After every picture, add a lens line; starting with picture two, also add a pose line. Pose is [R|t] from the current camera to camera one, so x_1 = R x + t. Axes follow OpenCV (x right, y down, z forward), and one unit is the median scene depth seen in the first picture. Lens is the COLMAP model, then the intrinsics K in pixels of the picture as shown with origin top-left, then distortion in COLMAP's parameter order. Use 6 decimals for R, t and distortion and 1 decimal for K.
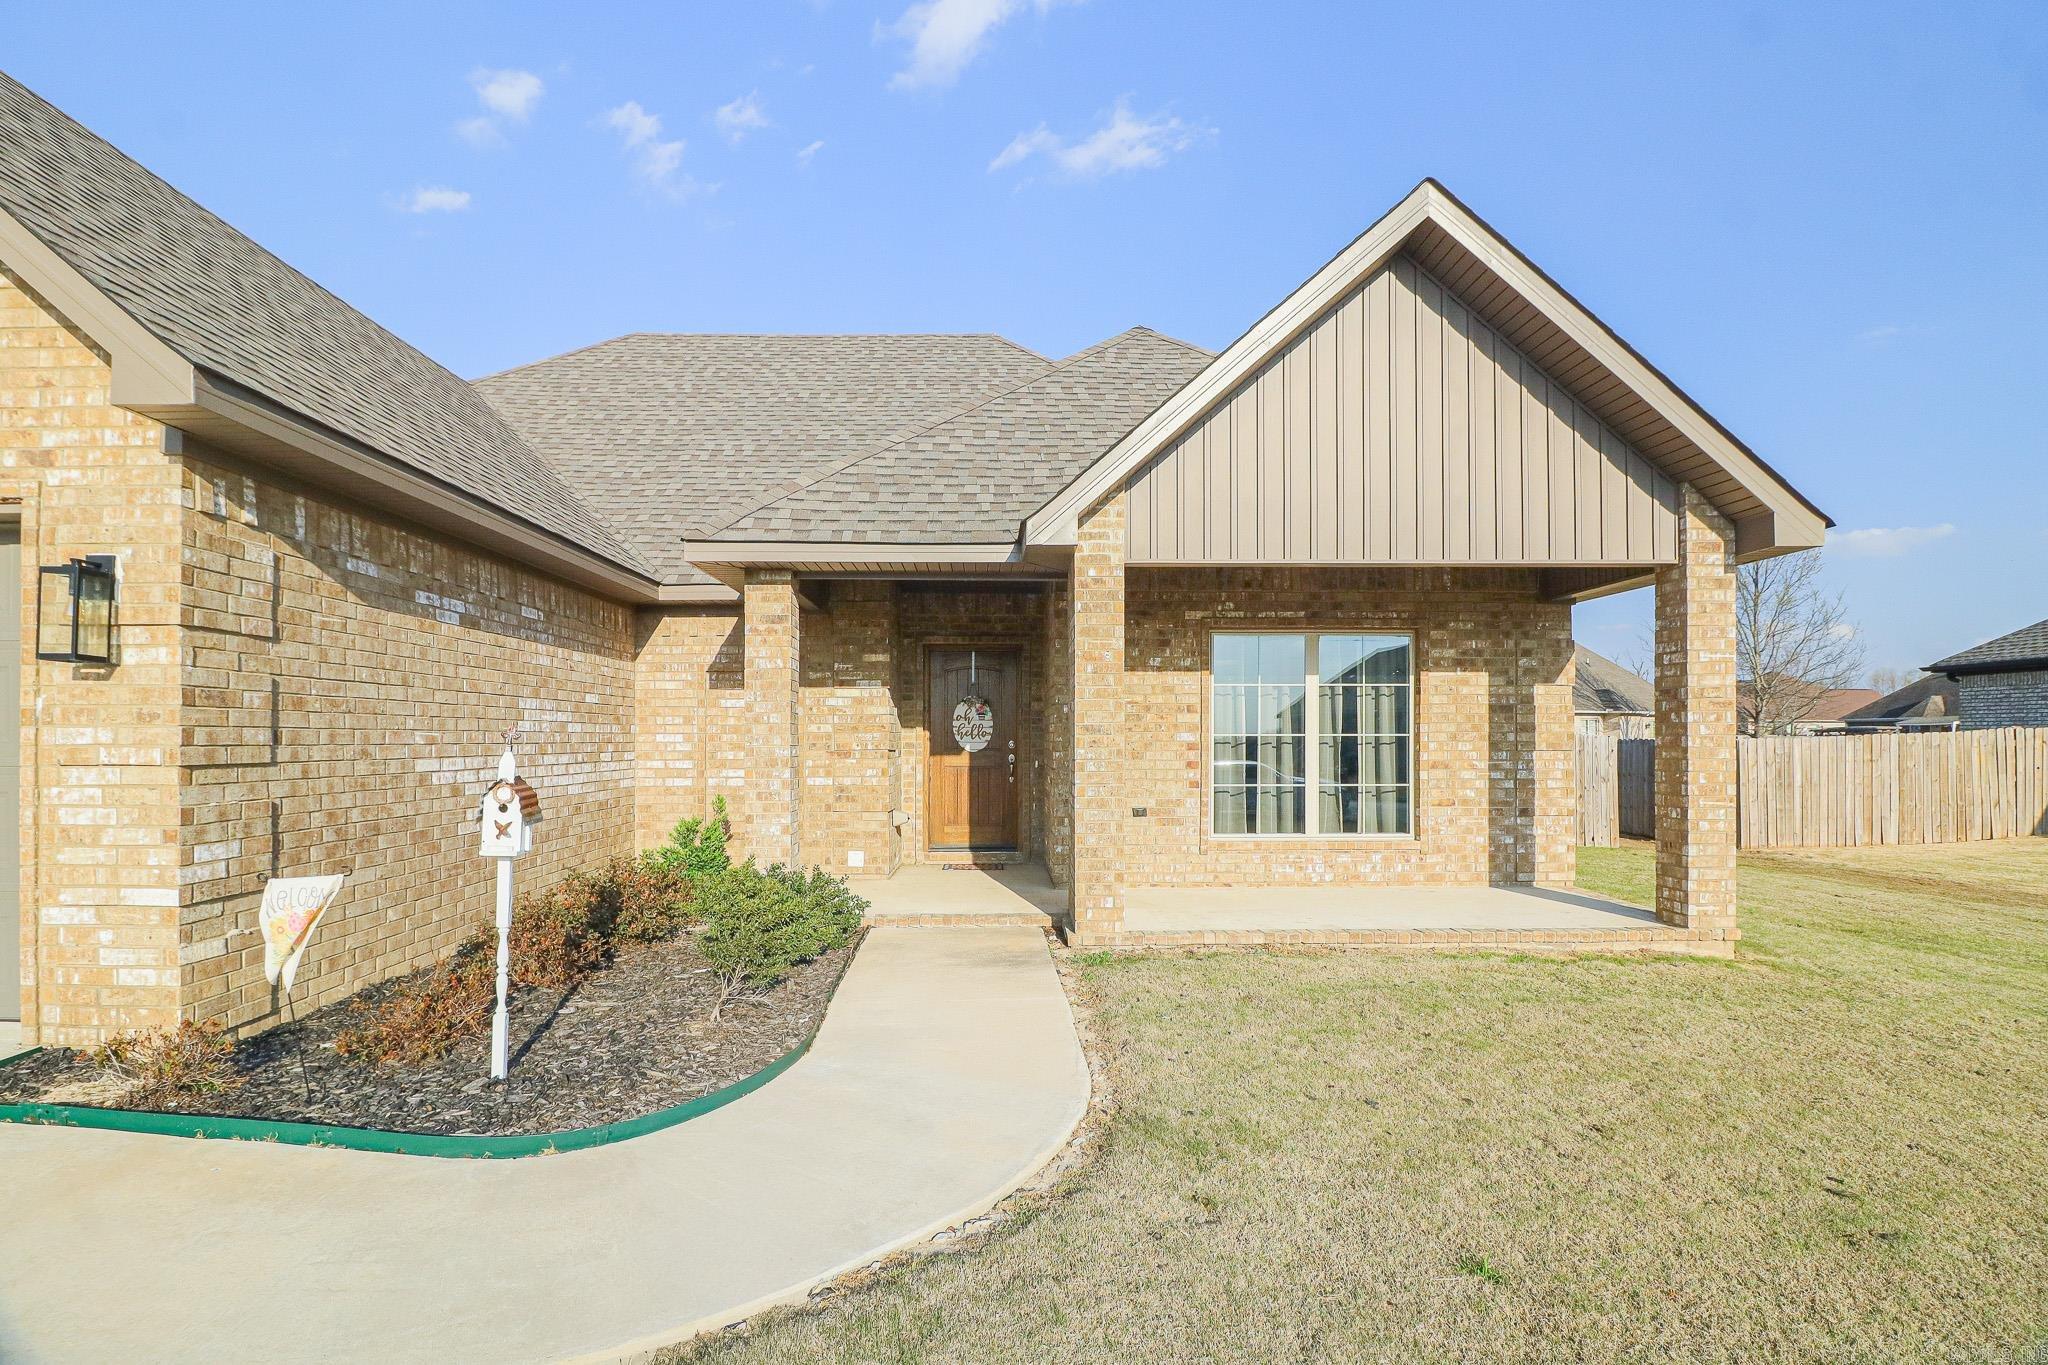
lens RADIAL K [[913.2, 0, 1022.9], [0, 913.2, 730.4], [0, 0, 1]] dist [-0.001068, -0.009280]
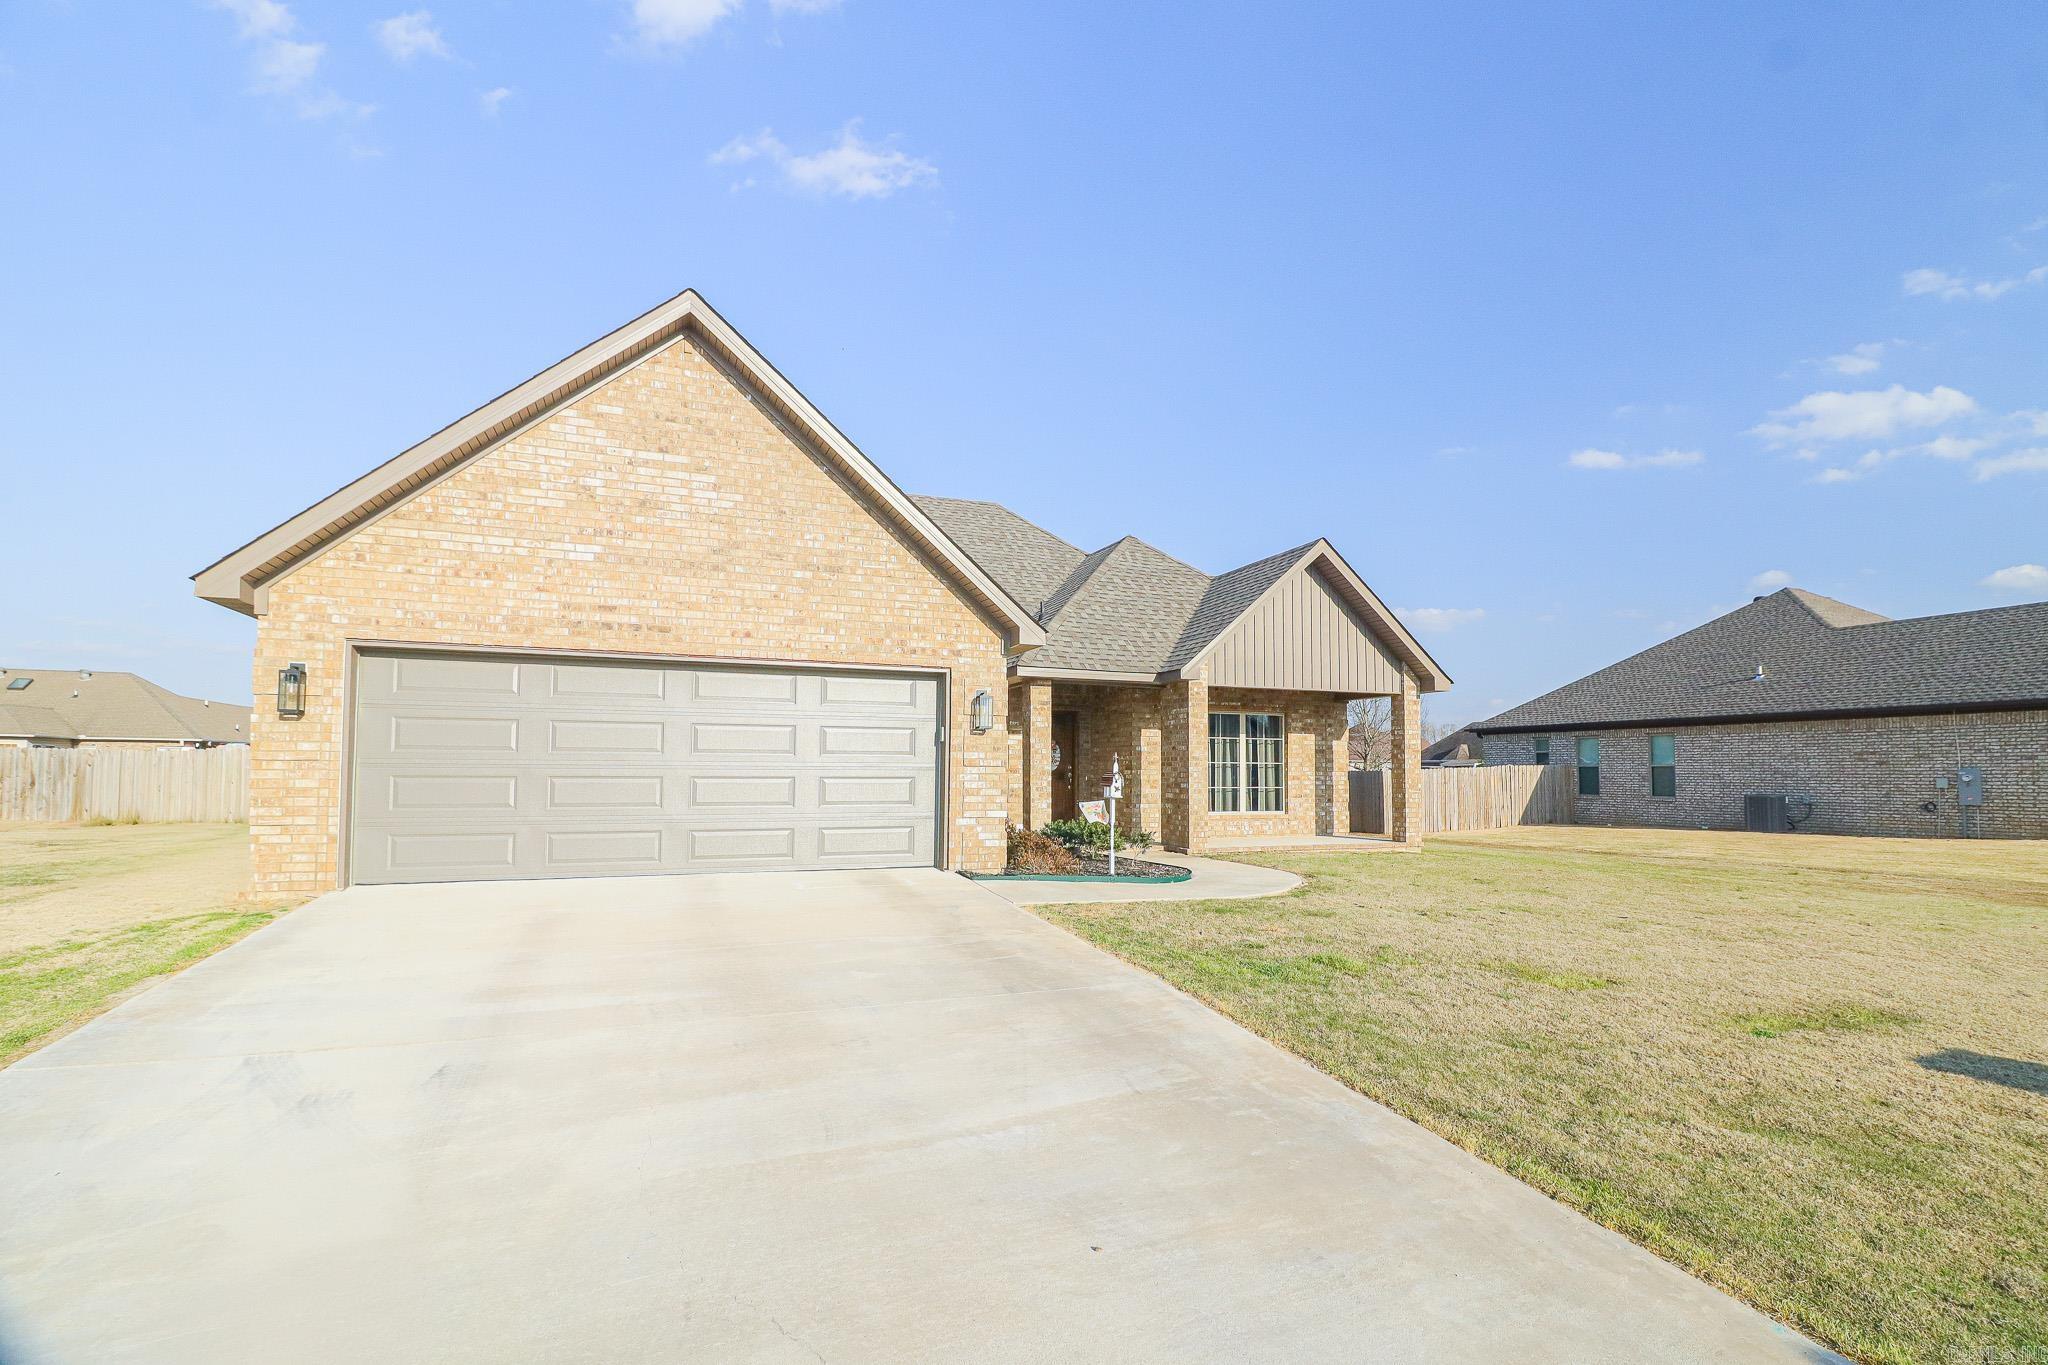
lens RADIAL K [[983.7, 0, 992.8], [0, 983.7, 724.5], [0, 0, 1]] dist [0.017051, -0.014958]
pose [[0.938551, 0.023880, 0.344313, -0.977057], [-0.009456, 0.999008, -0.043511, 0.020205], [-0.345011, 0.037581, 0.937846, -0.885935]]
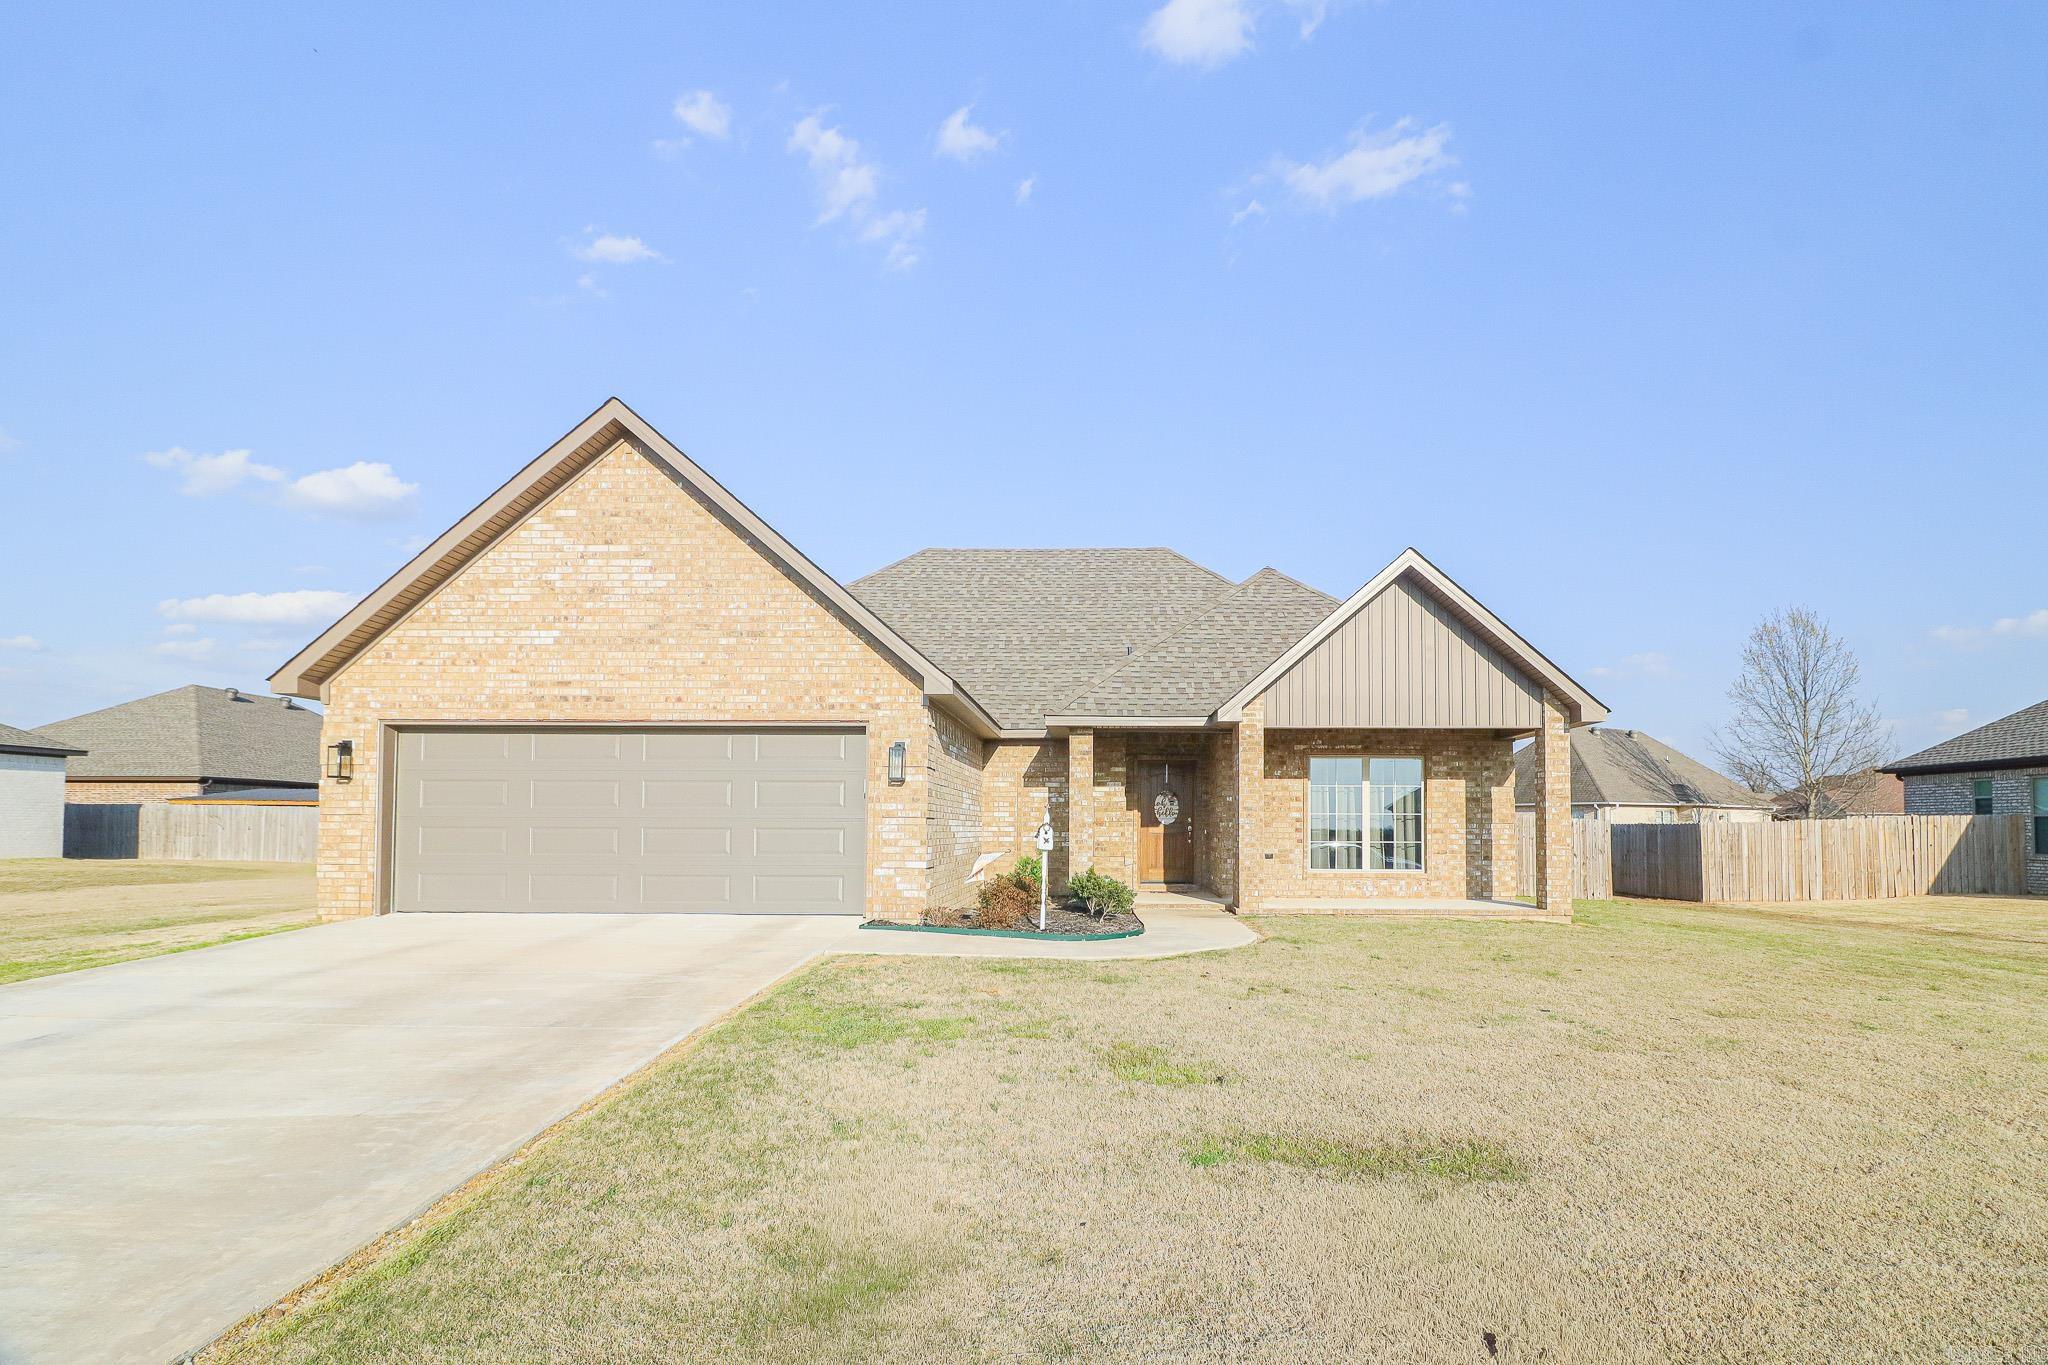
lens RADIAL K [[981.7, 0, 1075.3], [0, 981.7, 791.5], [0, 0, 1]] dist [0.003848, 0.000211]
pose [[0.998662, 0.004233, -0.051532, -0.155527], [-0.005851, 0.999493, -0.031297, 0.024740], [0.051374, 0.031557, 0.998181, -0.962589]]
